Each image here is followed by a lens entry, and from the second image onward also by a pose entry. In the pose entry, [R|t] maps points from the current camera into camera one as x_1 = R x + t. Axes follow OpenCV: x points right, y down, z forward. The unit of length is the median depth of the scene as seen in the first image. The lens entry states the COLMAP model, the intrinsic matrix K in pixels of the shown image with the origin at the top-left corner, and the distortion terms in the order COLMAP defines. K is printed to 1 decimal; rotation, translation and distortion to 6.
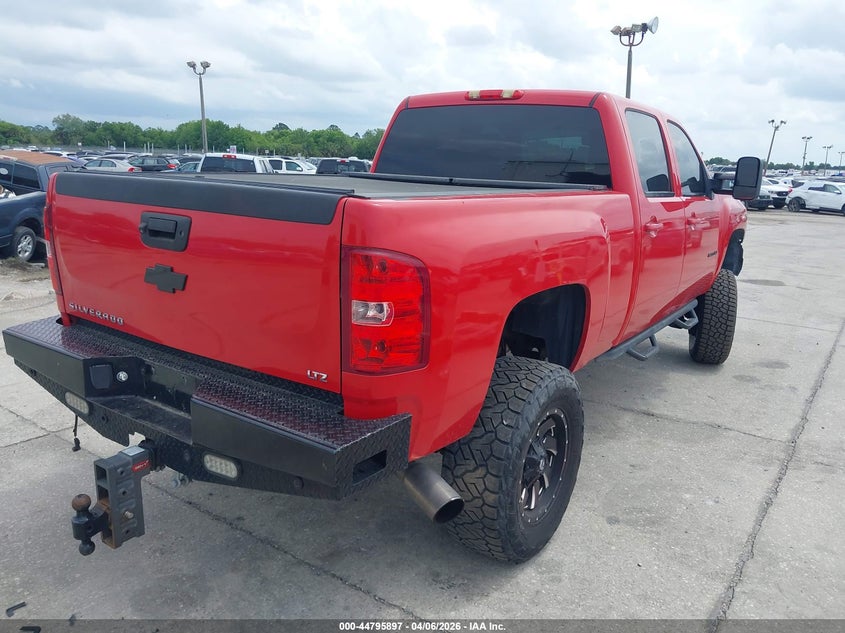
lens RADIAL K [[672.5, 0, 422.5], [0, 672.5, 316.5], [0, 0, 1]] dist [0.001874, 0.000462]
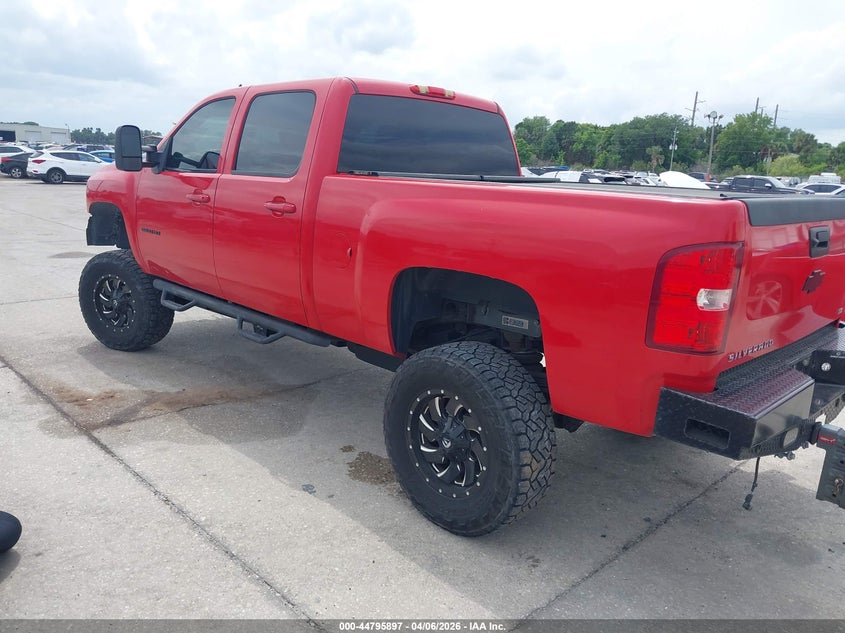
lens RADIAL K [[672.5, 0, 422.5], [0, 672.5, 316.5], [0, 0, 1]] dist [0.001874, 0.000462]
pose [[0.187748, -0.245631, 0.951008, -1.030953], [0.186190, 0.959571, 0.211085, -0.232002], [-0.964409, 0.137438, 0.225891, 0.879115]]
